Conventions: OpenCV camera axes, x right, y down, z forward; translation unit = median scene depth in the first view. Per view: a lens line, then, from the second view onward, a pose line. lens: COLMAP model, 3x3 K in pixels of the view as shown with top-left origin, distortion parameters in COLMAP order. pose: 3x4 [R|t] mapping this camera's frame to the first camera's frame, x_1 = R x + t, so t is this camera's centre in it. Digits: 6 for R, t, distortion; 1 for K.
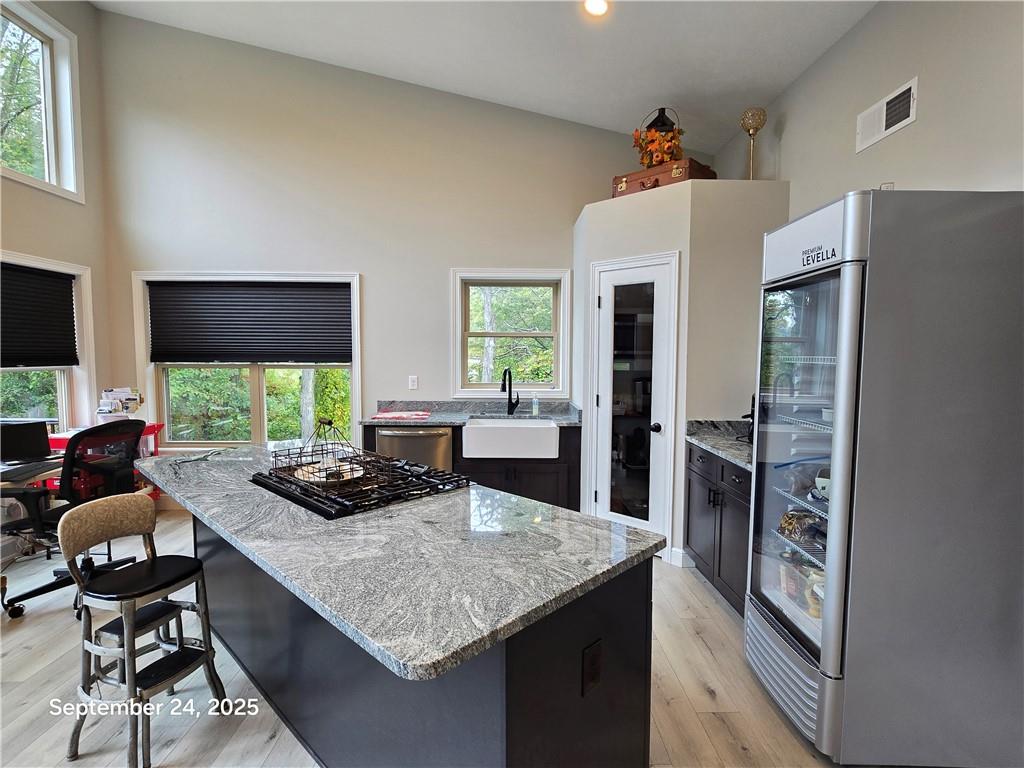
lens RADIAL K [[511.6, 0, 512.0], [0, 511.6, 386.4], [0, 0, 1]] dist [-0.006916, 0.002859]
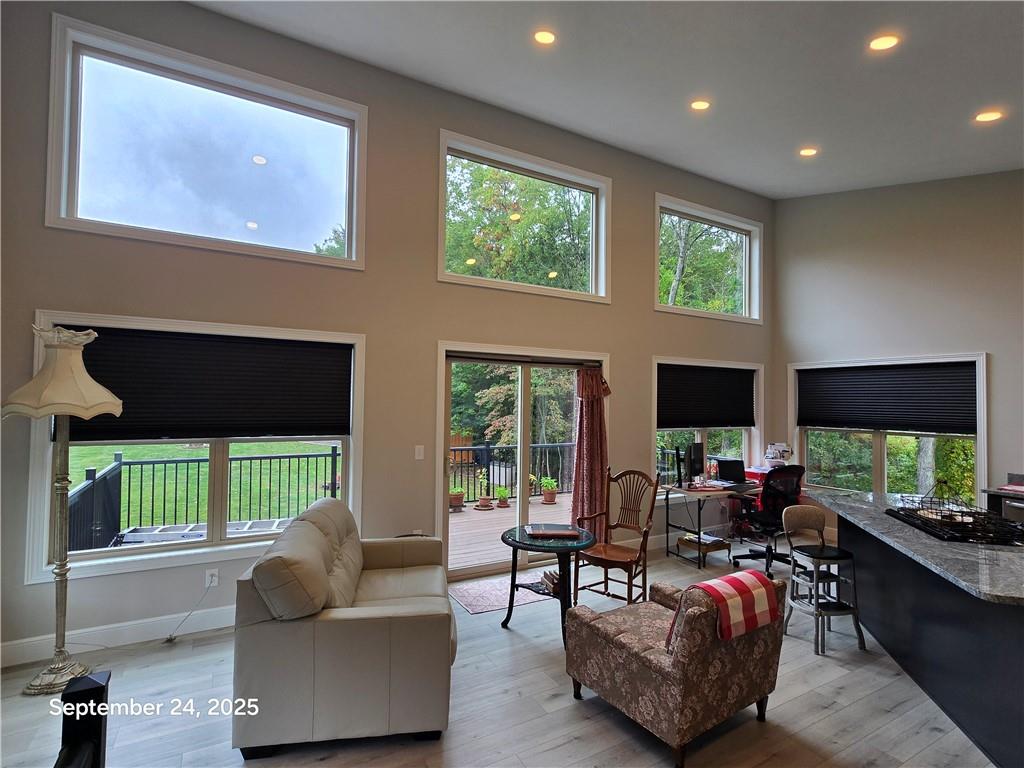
lens RADIAL K [[511.6, 0, 520.4], [0, 511.6, 389.5], [0, 0, 1]] dist [-0.006916, 0.002859]
pose [[0.495823, -0.017668, -0.868244, 0.168721], [-0.068053, 0.995928, -0.059129, -0.013906], [0.865753, 0.088405, 0.492602, -0.431652]]
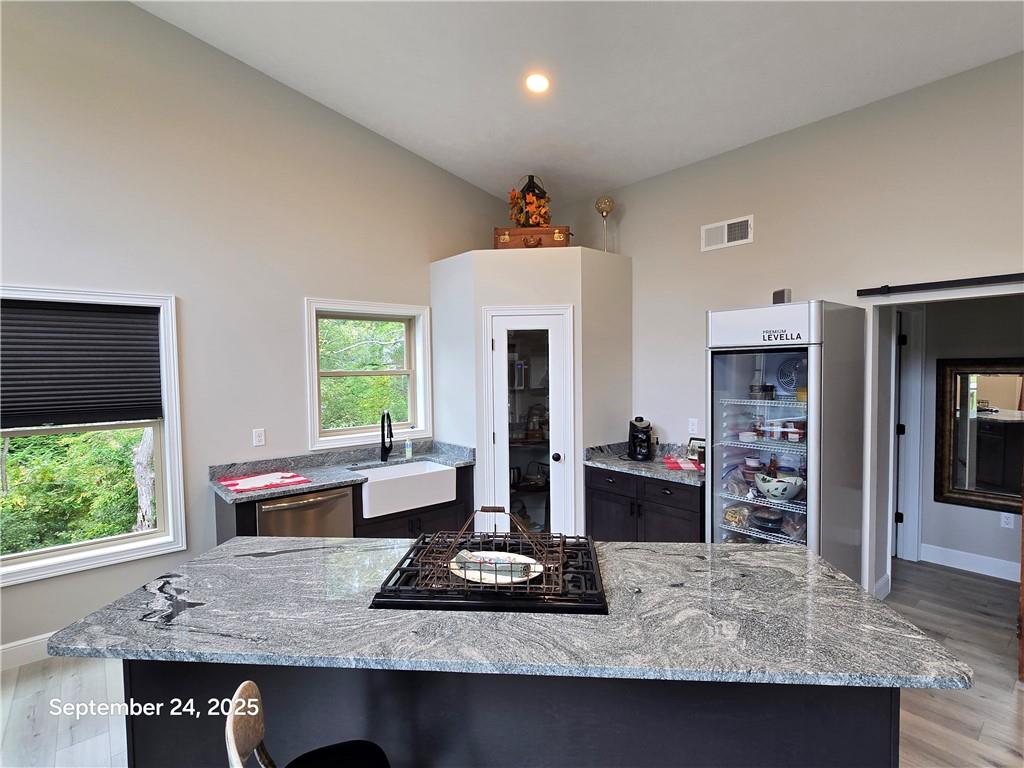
lens RADIAL K [[511.6, 0, 512.6], [0, 511.6, 383.6], [0, 0, 1]] dist [-0.006916, 0.002859]
pose [[0.775724, -0.039208, 0.629854, -0.443055], [0.059925, 0.998135, -0.011670, -0.066204], [-0.628221, 0.046796, 0.776626, 0.151691]]
